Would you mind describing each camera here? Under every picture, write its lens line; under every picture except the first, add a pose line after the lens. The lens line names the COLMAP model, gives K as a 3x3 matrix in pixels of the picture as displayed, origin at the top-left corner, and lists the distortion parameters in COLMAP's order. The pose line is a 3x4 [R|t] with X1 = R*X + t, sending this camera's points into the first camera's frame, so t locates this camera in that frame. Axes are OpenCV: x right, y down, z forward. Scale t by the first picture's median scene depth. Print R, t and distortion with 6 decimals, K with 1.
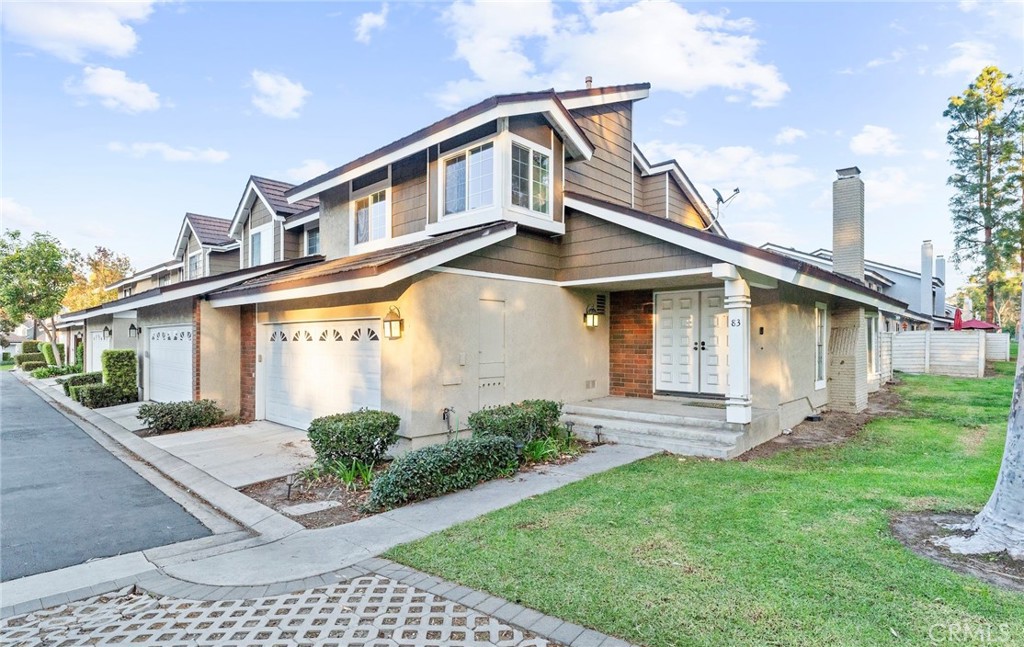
lens RADIAL K [[529.3, 0, 512.2], [0, 529.3, 329.7], [0, 0, 1]] dist [0.004747, 0.000481]
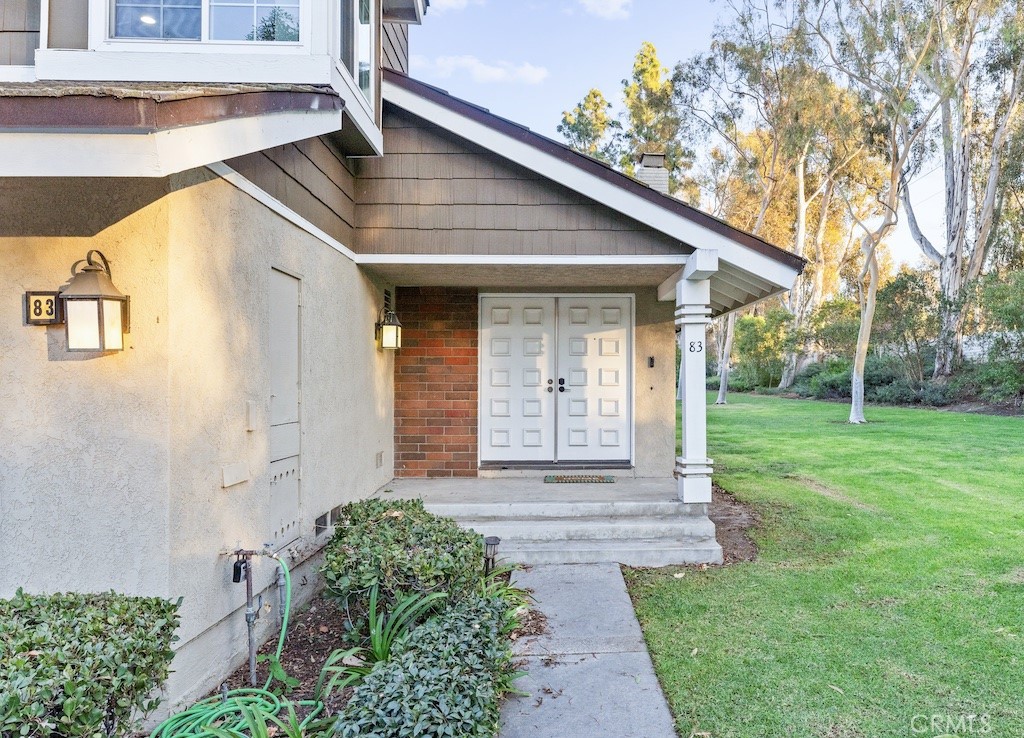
lens RADIAL K [[749.1, 0, 512.6], [0, 749.1, 374.8], [0, 0, 1]] dist [0.029754, 0.002520]
pose [[0.697145, 0.013663, 0.716800, -0.307123], [-0.015984, 0.999866, -0.003513, 0.021717], [-0.716752, -0.009008, 0.697270, 0.416924]]
